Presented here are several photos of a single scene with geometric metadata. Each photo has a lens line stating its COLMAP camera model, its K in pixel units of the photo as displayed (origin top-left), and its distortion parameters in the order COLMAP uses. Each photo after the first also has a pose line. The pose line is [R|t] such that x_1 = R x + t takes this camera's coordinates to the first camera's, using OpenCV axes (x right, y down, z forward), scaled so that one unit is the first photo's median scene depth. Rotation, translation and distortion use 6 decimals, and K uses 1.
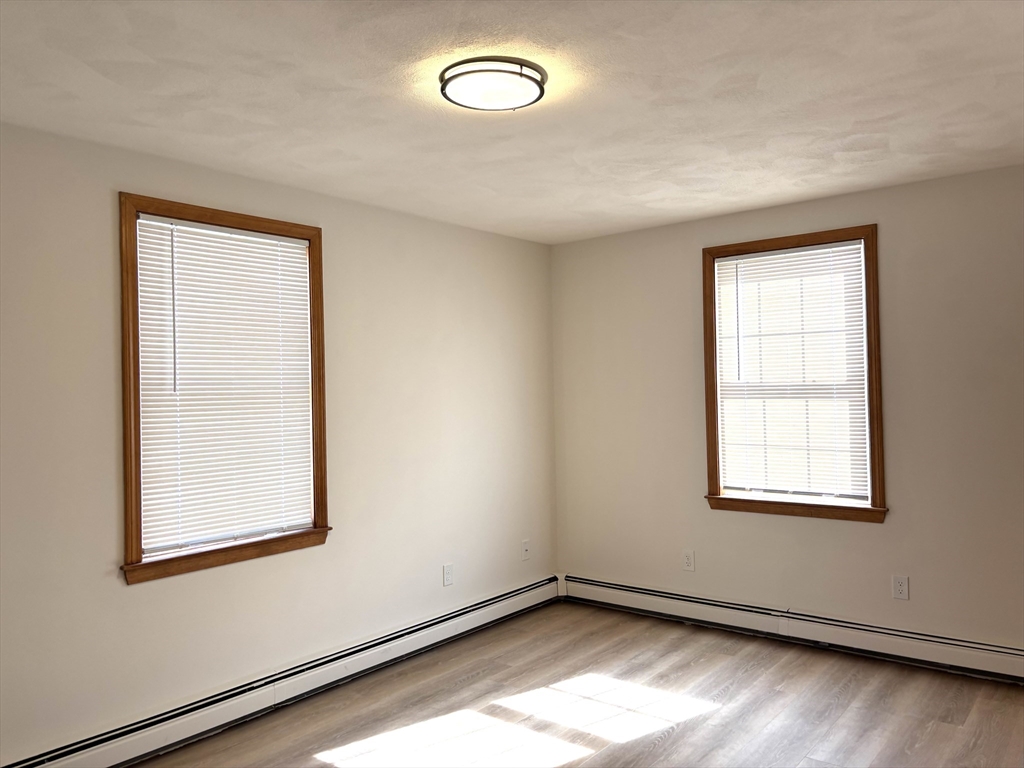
lens RADIAL K [[771.2, 0, 518.3], [0, 771.2, 379.2], [0, 0, 1]] dist [0.046996, -0.061882]
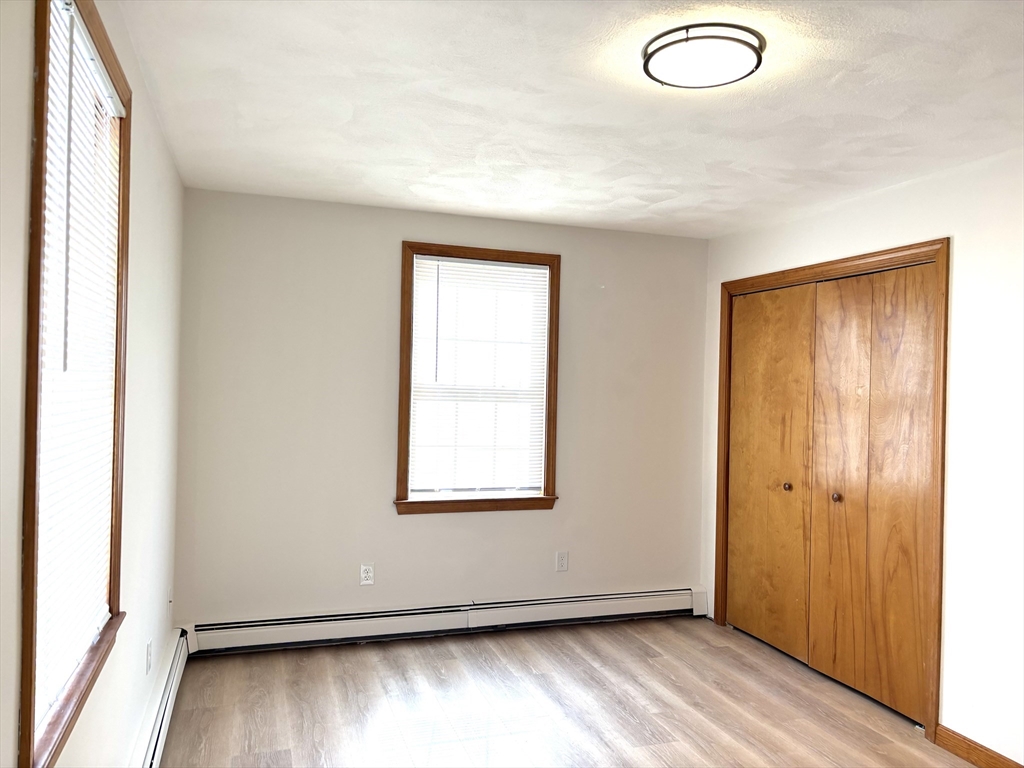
lens RADIAL K [[771.2, 0, 518.3], [0, 771.2, 379.2], [0, 0, 1]] dist [0.046996, -0.061882]
pose [[0.529363, 0.045315, 0.847184, -0.531658], [-0.049144, 0.998534, -0.022702, 0.016808], [-0.846971, -0.029617, 0.530814, 0.408125]]
